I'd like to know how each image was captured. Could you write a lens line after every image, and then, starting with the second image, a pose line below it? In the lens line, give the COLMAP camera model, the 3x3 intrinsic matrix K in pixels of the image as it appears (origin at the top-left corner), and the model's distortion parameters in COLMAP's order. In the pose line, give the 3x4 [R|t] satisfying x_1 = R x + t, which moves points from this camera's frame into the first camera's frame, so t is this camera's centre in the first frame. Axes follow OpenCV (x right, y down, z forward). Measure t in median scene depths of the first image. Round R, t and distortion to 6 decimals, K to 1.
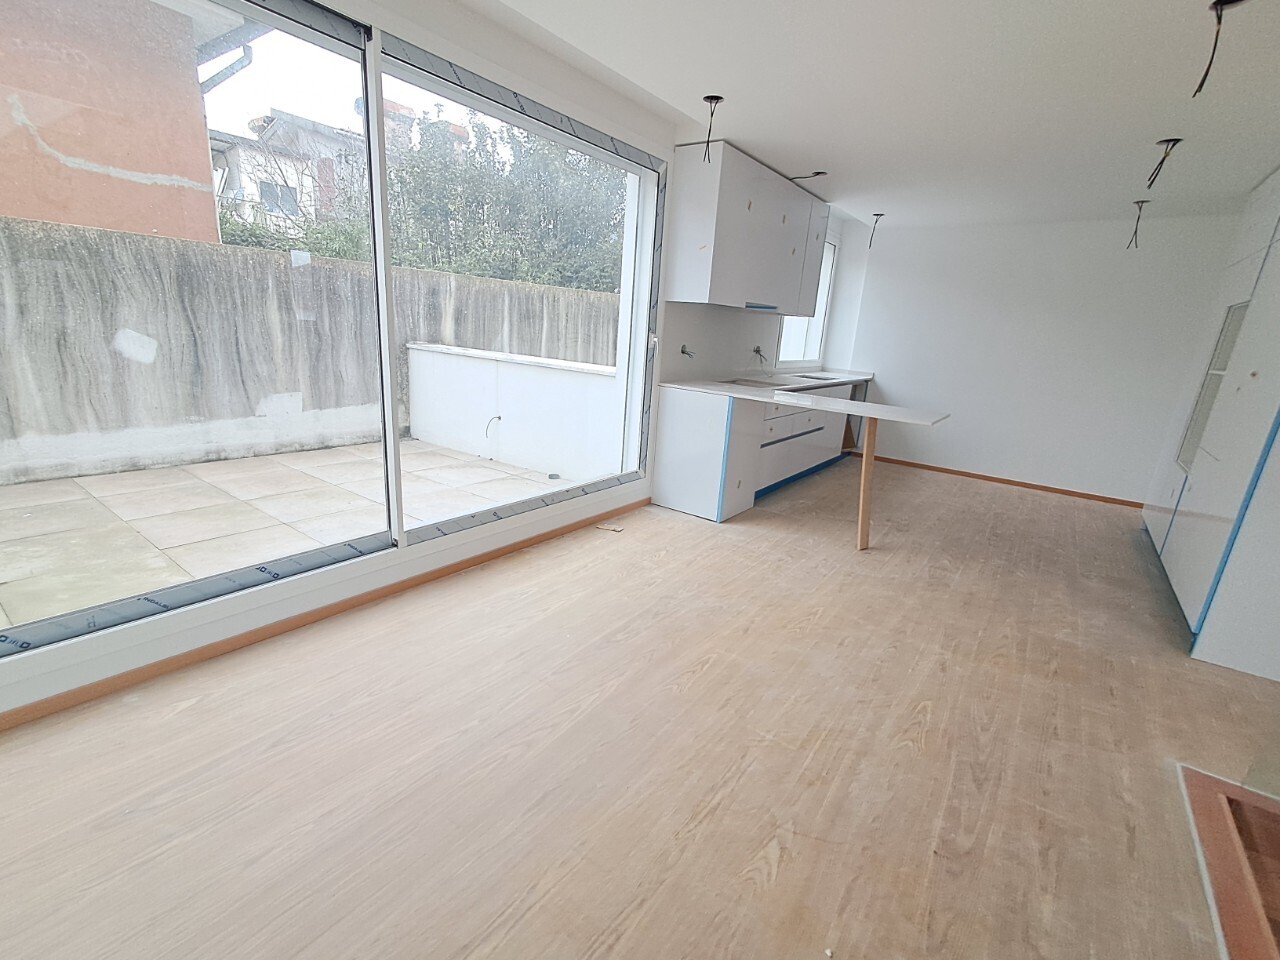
lens RADIAL K [[576.4, 0, 645.0], [0, 576.4, 483.1], [0, 0, 1]] dist [-0.000828, 0.004022]
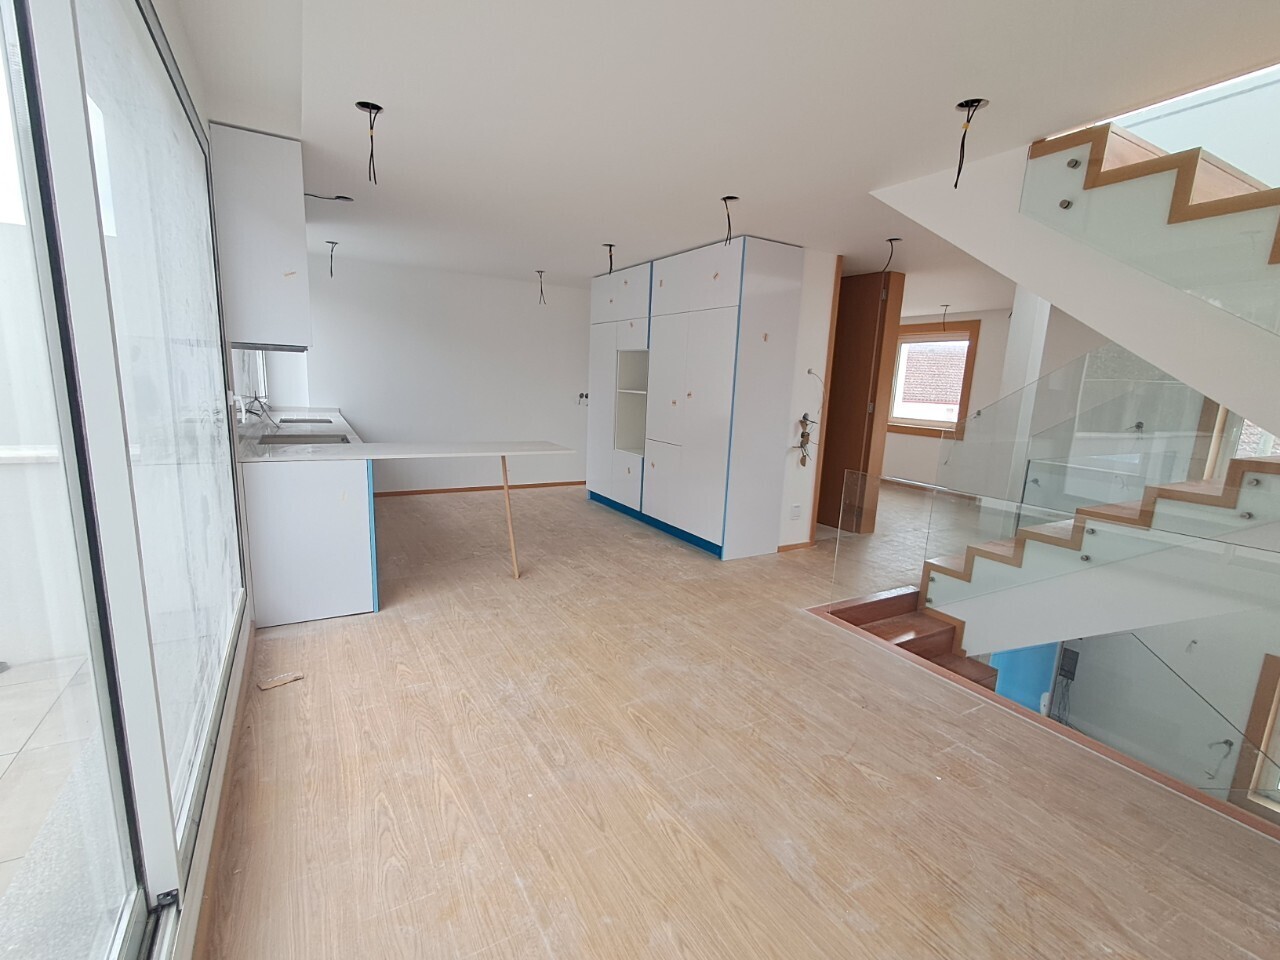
lens RADIAL K [[576.4, 0, 642.4], [0, 576.4, 482.8], [0, 0, 1]] dist [-0.000828, 0.004022]
pose [[0.400985, -0.207912, 0.892179, -0.449498], [0.225030, 0.966420, 0.124074, -0.134996], [-0.888016, 0.151016, 0.434306, 0.311269]]
